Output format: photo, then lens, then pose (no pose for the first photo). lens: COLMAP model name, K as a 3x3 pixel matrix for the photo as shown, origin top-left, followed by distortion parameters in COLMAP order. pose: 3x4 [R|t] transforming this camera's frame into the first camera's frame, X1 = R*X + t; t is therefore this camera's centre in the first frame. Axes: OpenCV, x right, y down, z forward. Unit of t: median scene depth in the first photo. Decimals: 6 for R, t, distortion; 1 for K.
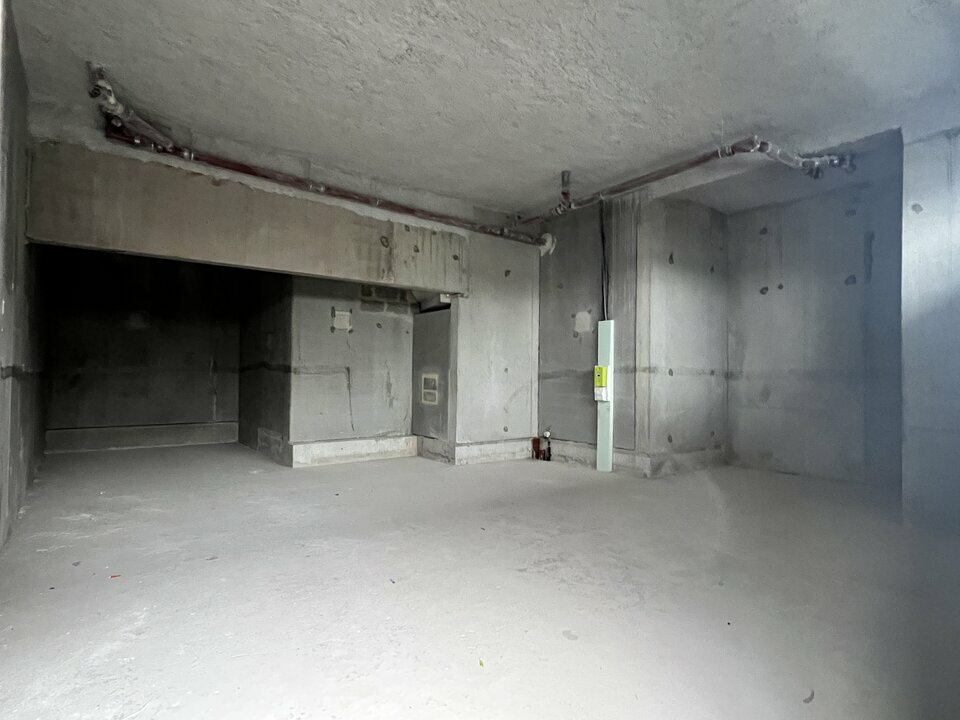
lens RADIAL K [[519.5, 0, 479.0], [0, 519.5, 364.5], [0, 0, 1]] dist [0.002826, 0.000153]
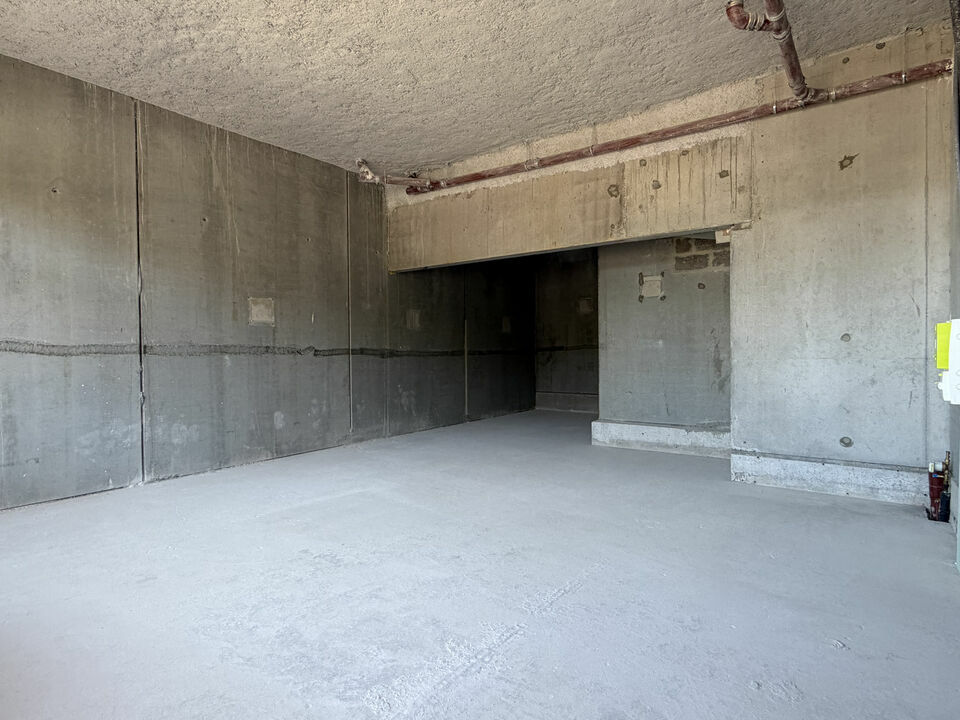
lens RADIAL K [[532.9, 0, 480.0], [0, 532.9, 360.0], [0, 0, 1]] dist [0.002225, 0.001430]
pose [[0.277359, 0.005315, -0.960752, 0.561177], [0.031494, 0.999397, 0.014621, 0.016336], [0.960250, -0.034313, 0.277024, 0.520584]]
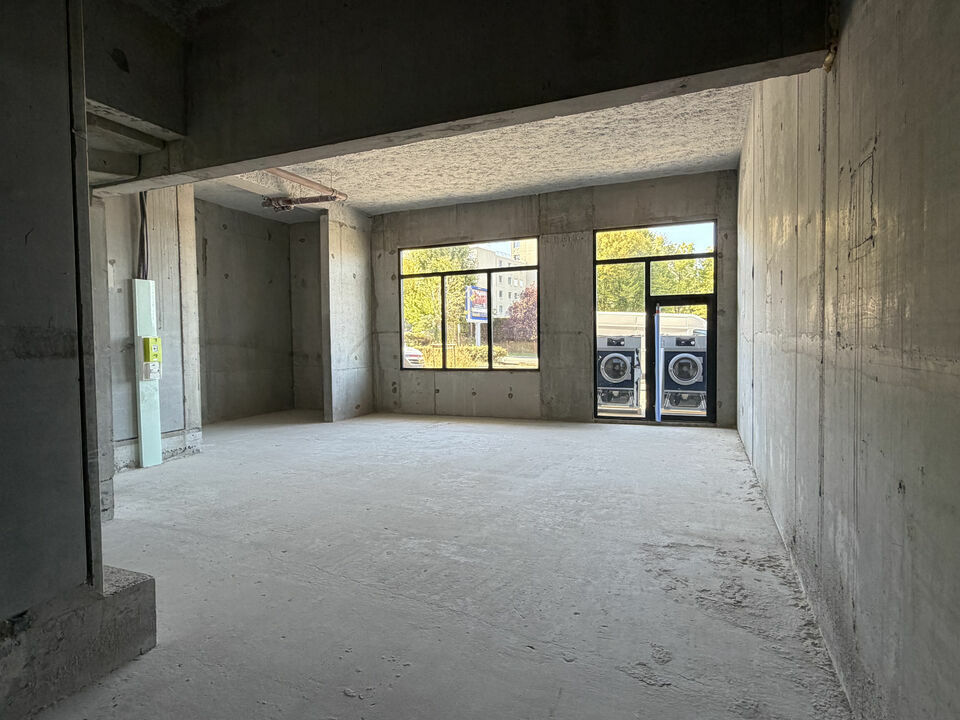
lens RADIAL K [[532.9, 0, 480.0], [0, 532.9, 360.0], [0, 0, 1]] dist [0.002225, 0.001430]
pose [[-0.508318, -0.034930, 0.860461, -0.734275], [-0.008822, 0.999336, 0.035356, 0.005351], [-0.861124, 0.010381, -0.508288, 0.982083]]
